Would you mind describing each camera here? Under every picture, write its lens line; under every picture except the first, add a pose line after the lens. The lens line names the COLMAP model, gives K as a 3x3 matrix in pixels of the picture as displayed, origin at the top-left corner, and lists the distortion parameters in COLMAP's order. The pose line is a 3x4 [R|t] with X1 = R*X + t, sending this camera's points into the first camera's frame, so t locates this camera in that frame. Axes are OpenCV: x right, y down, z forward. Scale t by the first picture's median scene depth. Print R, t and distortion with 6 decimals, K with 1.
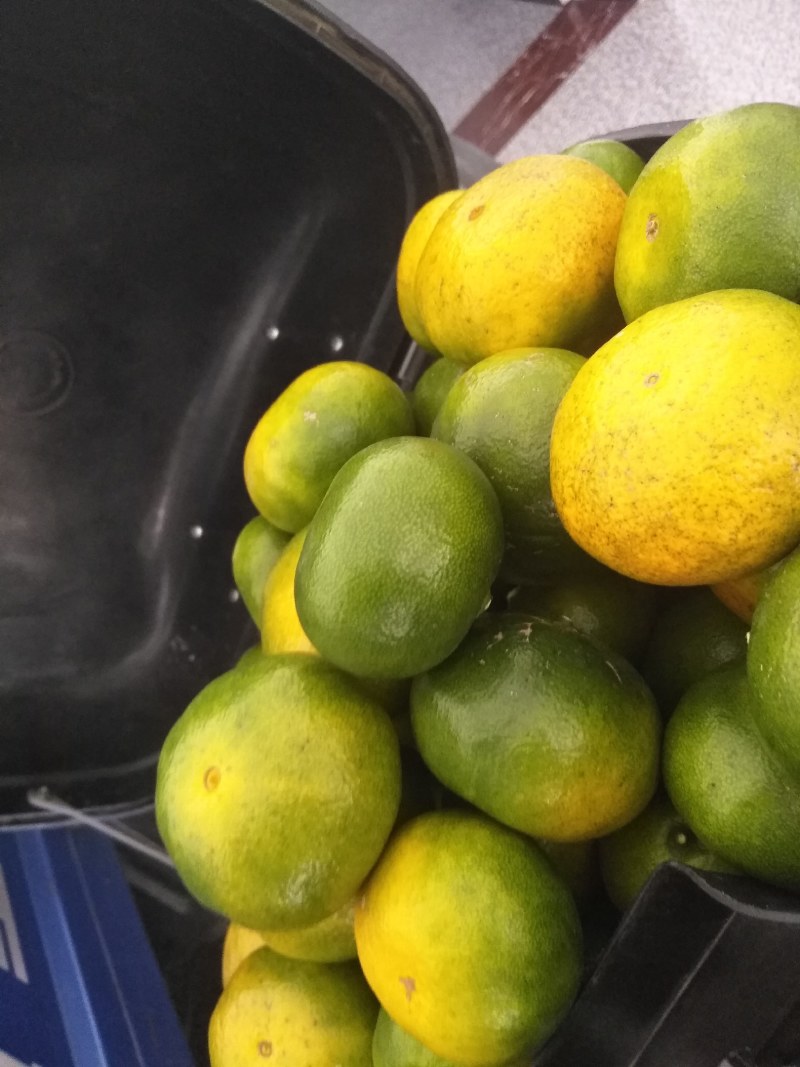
lens RADIAL K [[837.0, 0, 400.0], [0, 837.0, 533.5], [0, 0, 1]] dist [0.094123, -0.256623]
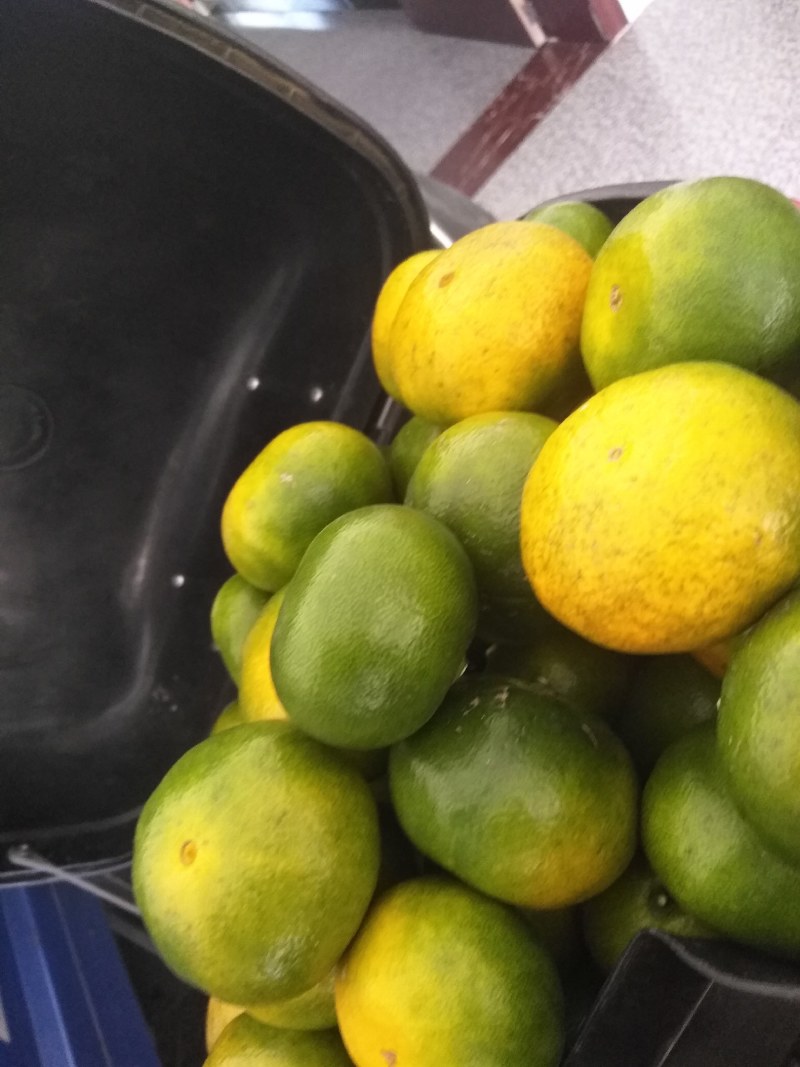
lens RADIAL K [[837.0, 0, 400.0], [0, 837.0, 533.5], [0, 0, 1]] dist [0.094123, -0.256623]
pose [[0.999726, -0.016155, 0.016922, 0.014590], [0.016823, 0.999054, -0.040102, -0.039590], [-0.016258, 0.040376, 0.999052, -0.009152]]
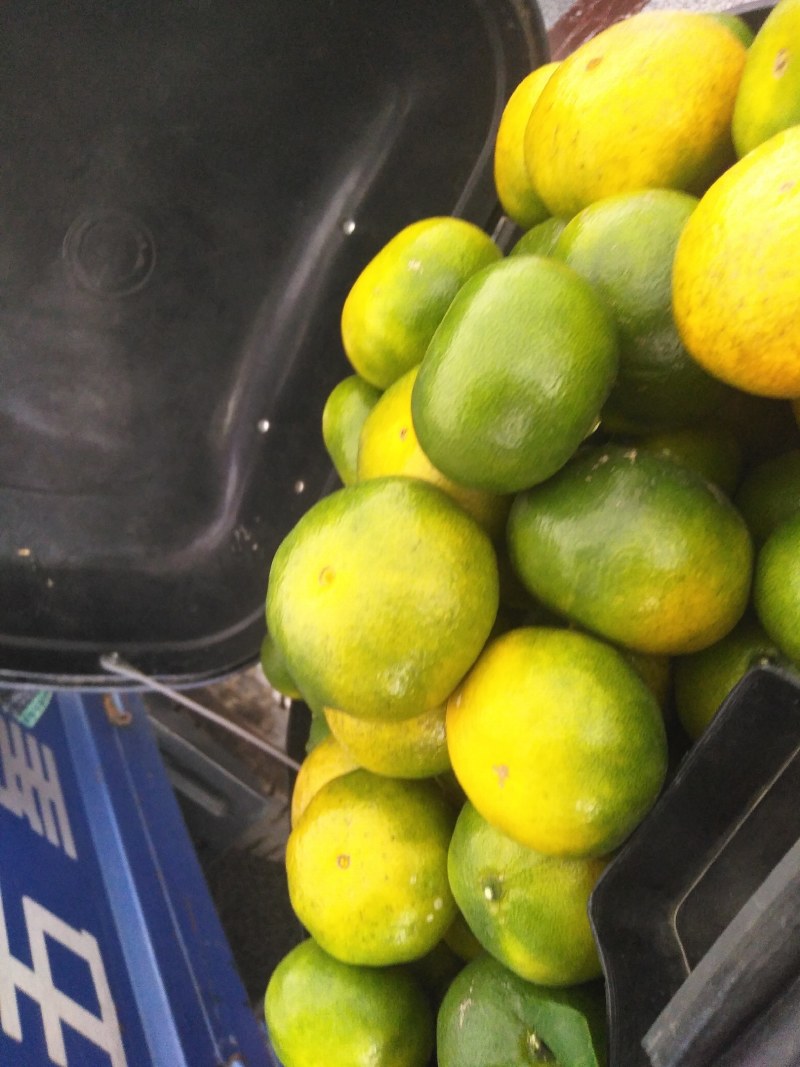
lens RADIAL K [[829.0, 0, 400.0], [0, 829.0, 533.5], [0, 0, 1]] dist [0.101483, -0.250234]
pose [[0.997937, 0.053511, -0.035486, -0.093640], [-0.051210, 0.996708, 0.062861, 0.162854], [0.038733, -0.060914, 0.997391, -0.050753]]
